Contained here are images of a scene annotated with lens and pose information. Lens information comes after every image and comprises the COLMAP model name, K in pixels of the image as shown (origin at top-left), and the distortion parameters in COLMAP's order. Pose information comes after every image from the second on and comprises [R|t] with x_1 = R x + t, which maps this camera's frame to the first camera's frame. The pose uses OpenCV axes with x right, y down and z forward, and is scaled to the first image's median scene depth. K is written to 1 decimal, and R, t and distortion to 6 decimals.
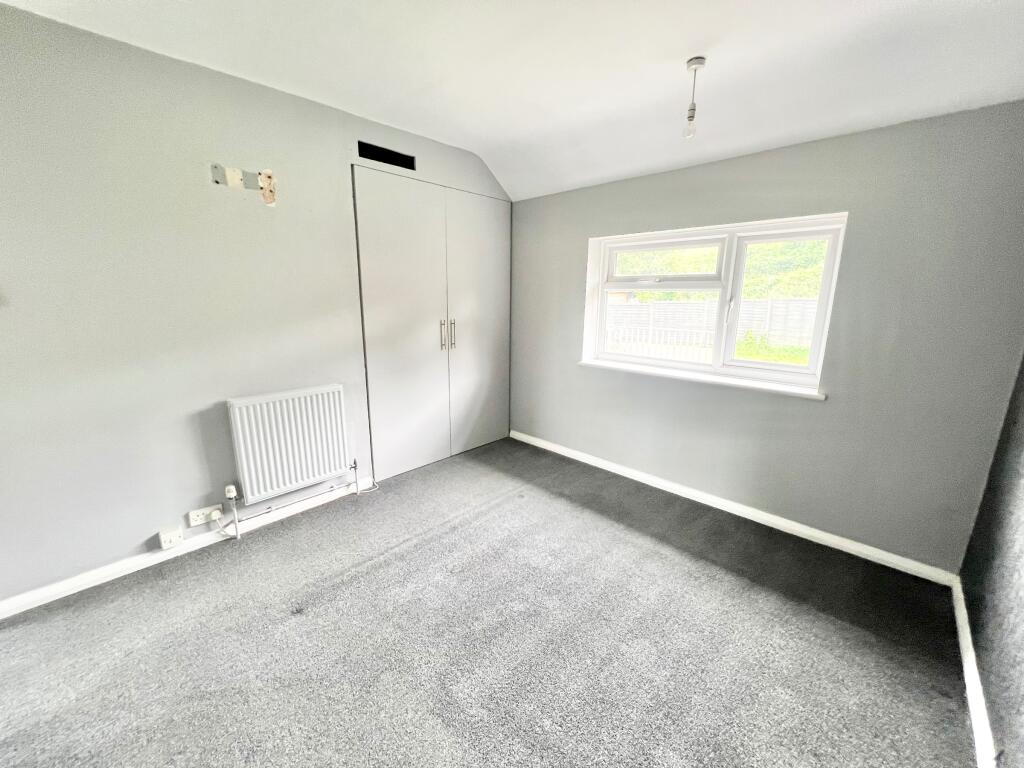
lens RADIAL K [[410.3, 0, 509.0], [0, 410.3, 385.6], [0, 0, 1]] dist [-0.003420, 0.000774]
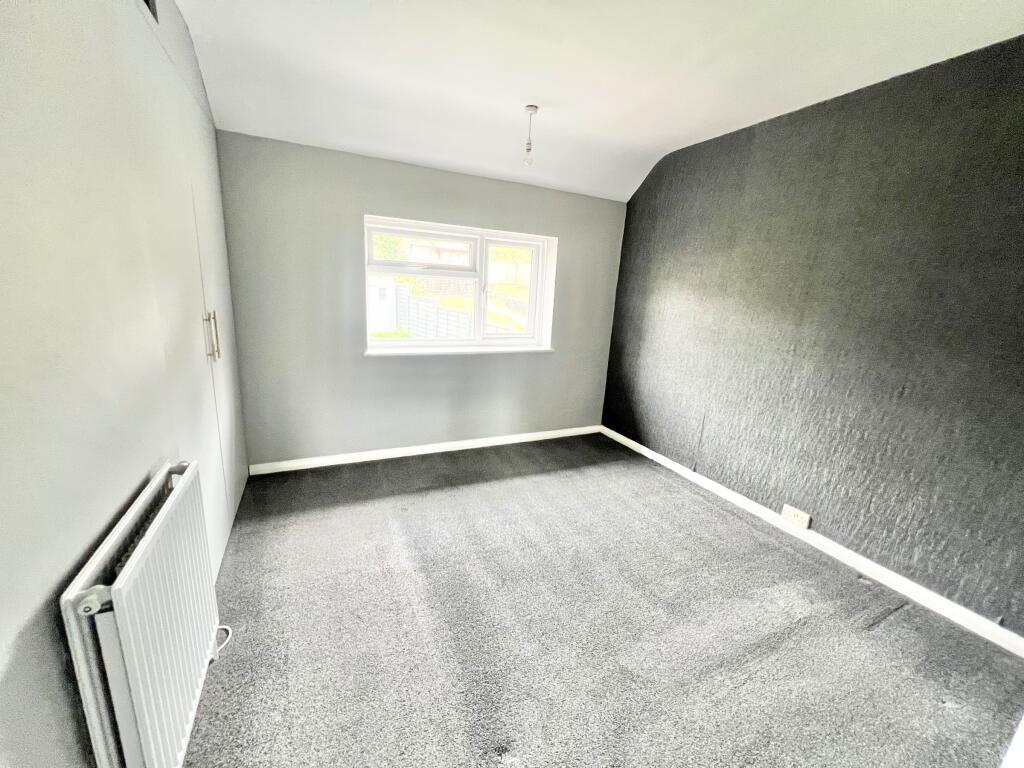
lens RADIAL K [[410.3, 0, 510.7], [0, 410.3, 384.3], [0, 0, 1]] dist [-0.003420, 0.000774]
pose [[0.341679, -0.195263, 0.919308, -0.678145], [0.158042, 0.976186, 0.148604, -0.088901], [-0.926433, 0.094515, 0.364402, 0.470181]]
